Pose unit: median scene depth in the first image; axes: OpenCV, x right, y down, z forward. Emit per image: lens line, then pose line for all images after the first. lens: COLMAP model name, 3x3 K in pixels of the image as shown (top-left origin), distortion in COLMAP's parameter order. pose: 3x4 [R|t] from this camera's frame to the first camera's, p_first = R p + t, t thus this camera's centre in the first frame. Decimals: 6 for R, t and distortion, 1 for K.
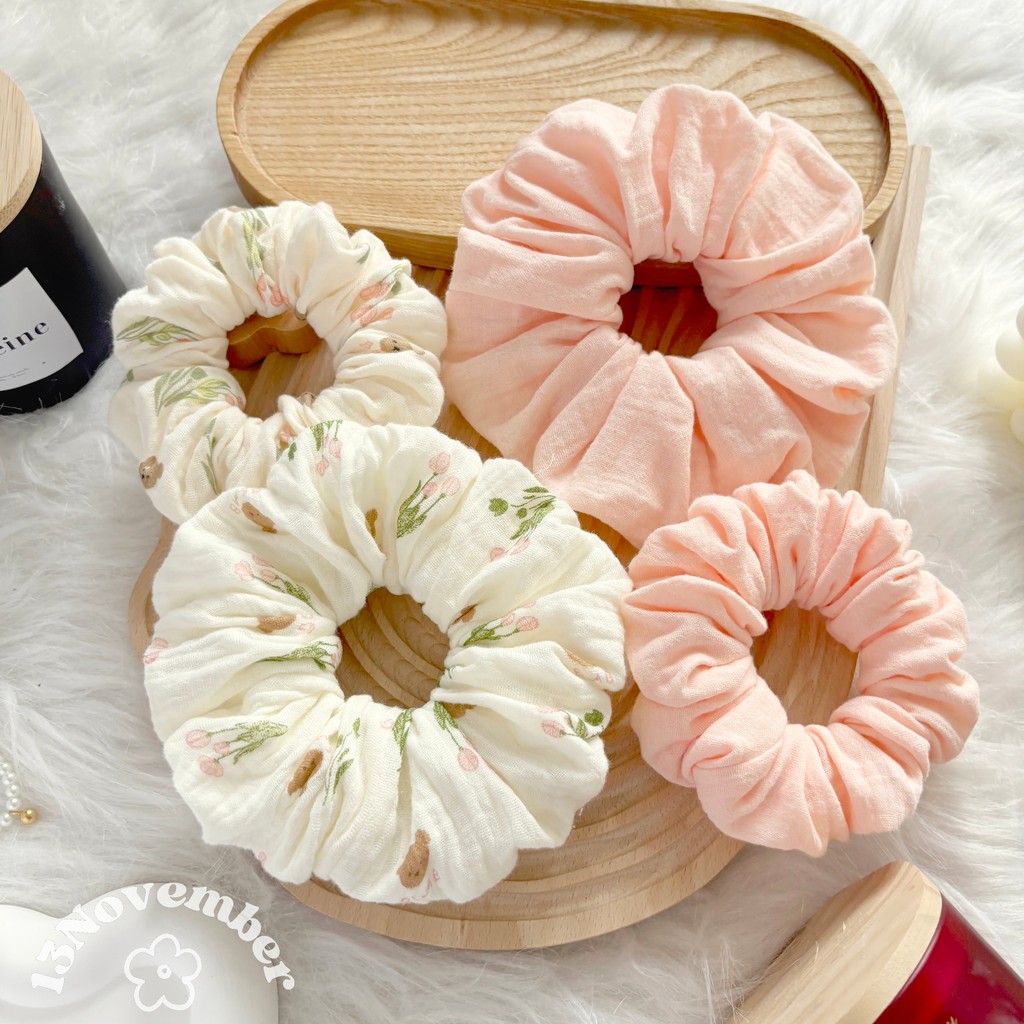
lens RADIAL K [[1051.5, 0, 514.8], [0, 1051.5, 509.9], [0, 0, 1]] dist [-0.004990, 0.000000]
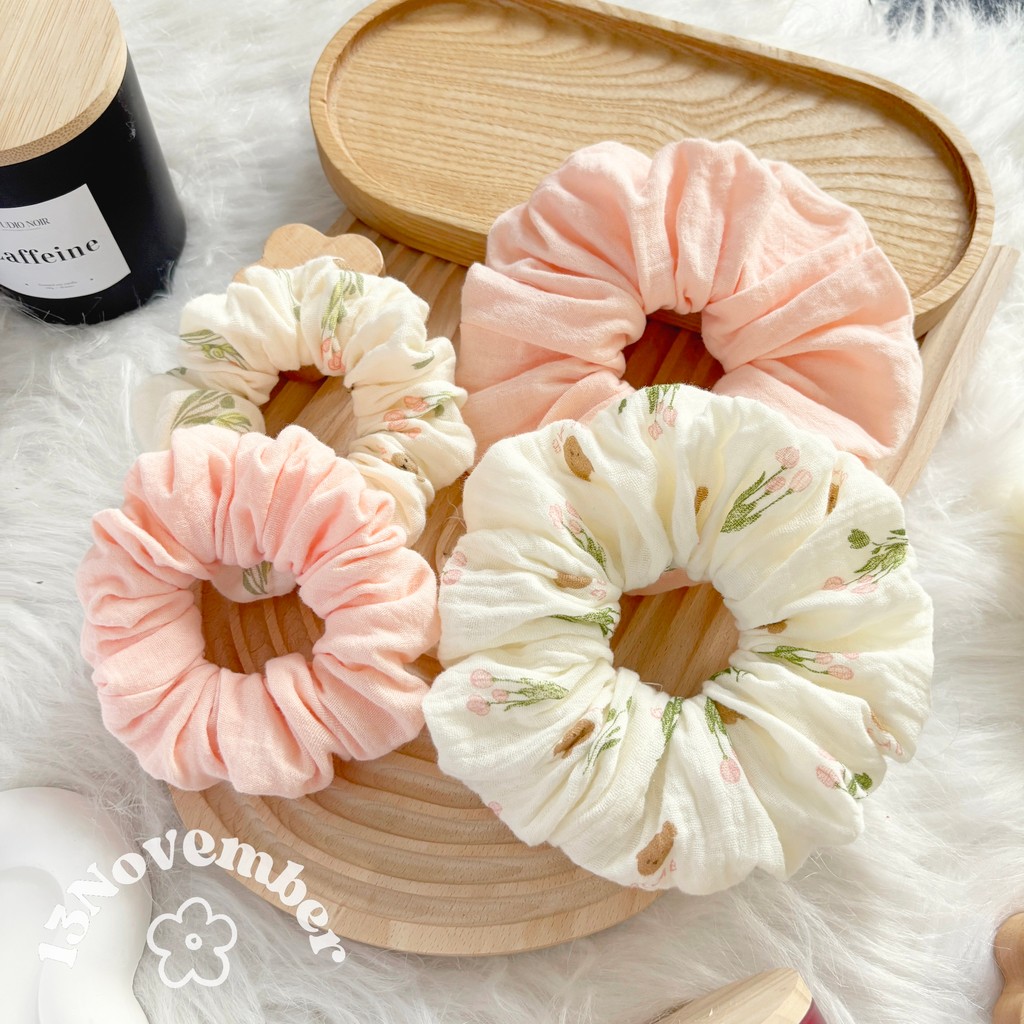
lens RADIAL K [[1051.5, 0, 500.9], [0, 1051.5, 519.6], [0, 0, 1]] dist [-0.004990, 0.000000]
pose [[0.969756, 0.223613, -0.097825, 0.102566], [-0.225434, 0.974227, -0.007833, 0.008006], [0.093552, 0.029649, 0.995173, 0.013082]]
